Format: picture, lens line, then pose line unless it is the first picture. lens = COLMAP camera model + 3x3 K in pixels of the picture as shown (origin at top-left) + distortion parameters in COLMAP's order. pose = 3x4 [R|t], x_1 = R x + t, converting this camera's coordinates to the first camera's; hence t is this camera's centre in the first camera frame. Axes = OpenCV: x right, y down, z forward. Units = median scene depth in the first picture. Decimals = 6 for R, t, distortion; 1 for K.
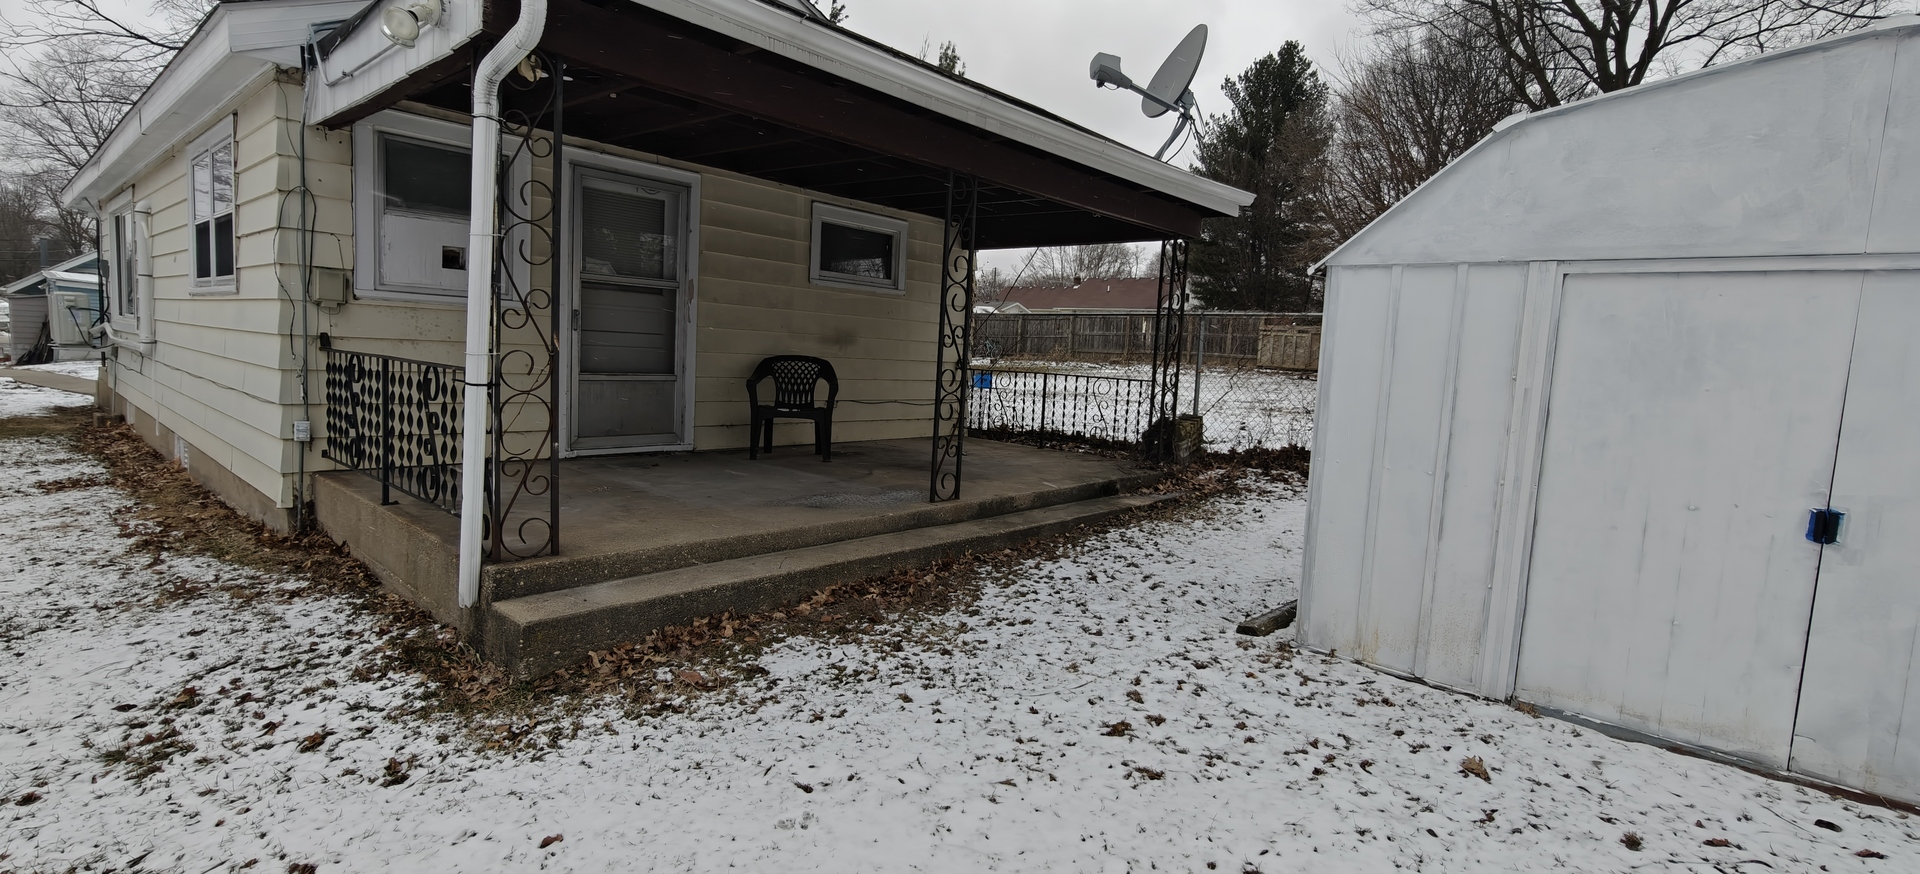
lens RADIAL K [[863.2, 0, 955.8], [0, 863.2, 432.2], [0, 0, 1]] dist [-0.000431, -0.000954]
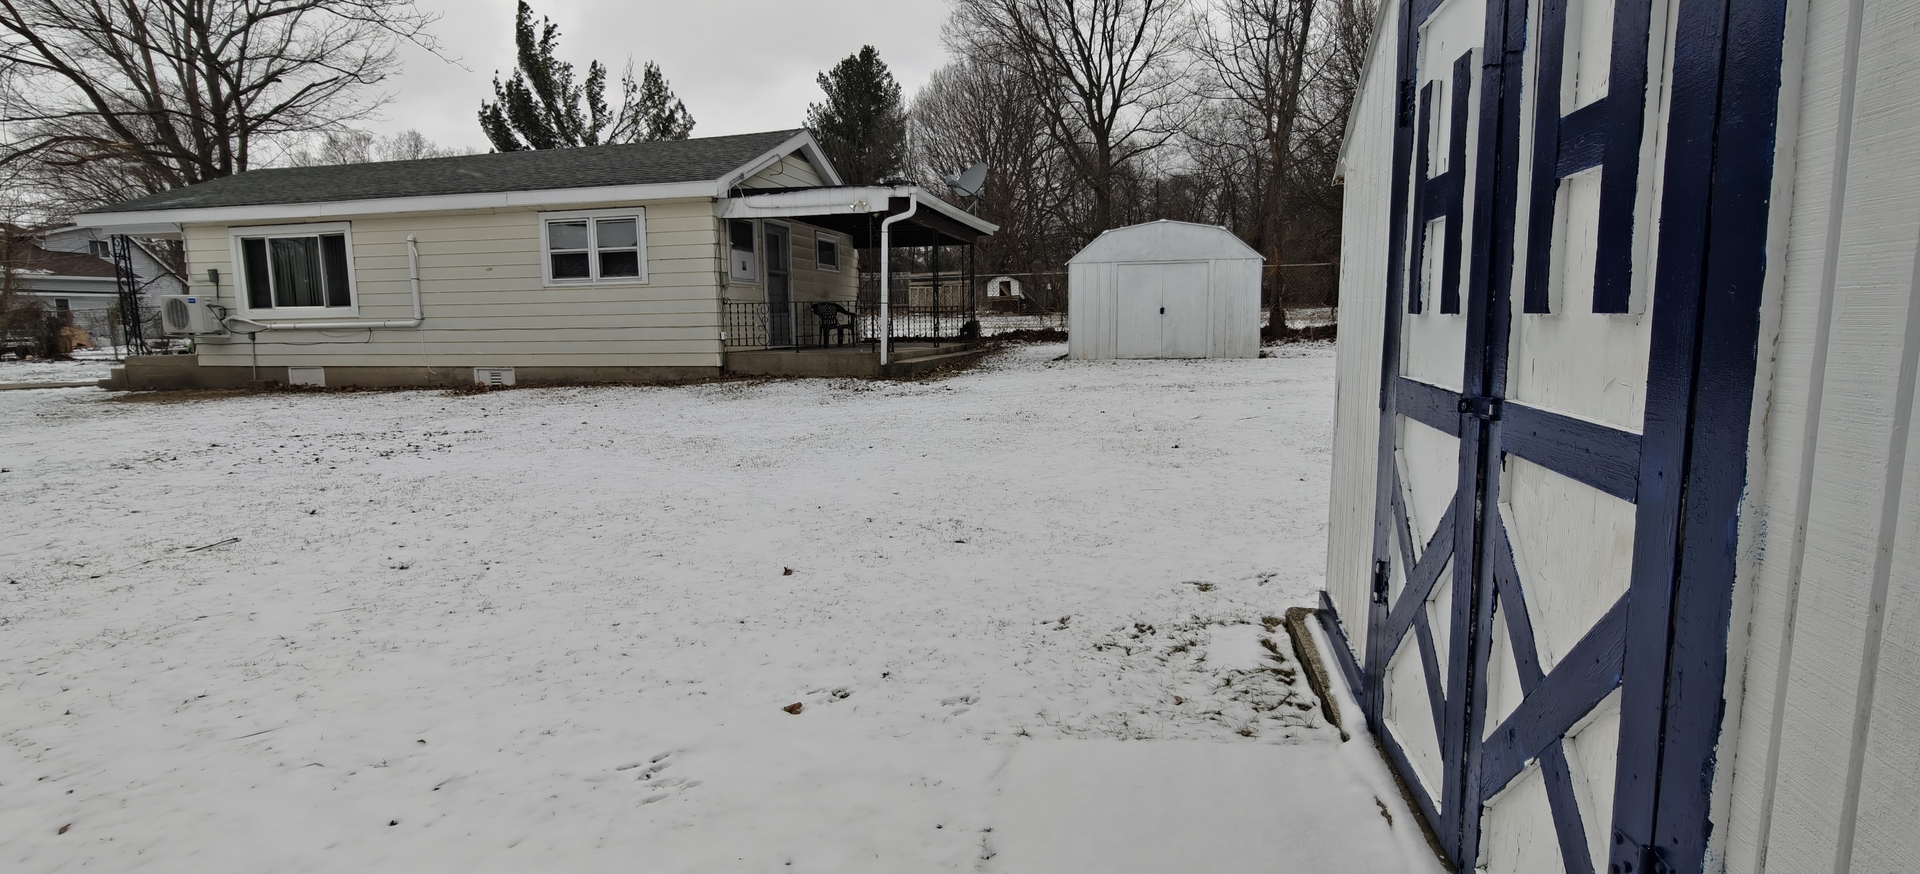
lens RADIAL K [[863.2, 0, 955.8], [0, 863.2, 432.2], [0, 0, 1]] dist [-0.000431, -0.000954]
pose [[0.884733, -0.121846, 0.449890, -0.300709], [0.103045, 0.992474, 0.066152, 0.042146], [-0.454565, -0.012167, 0.890631, -0.365730]]
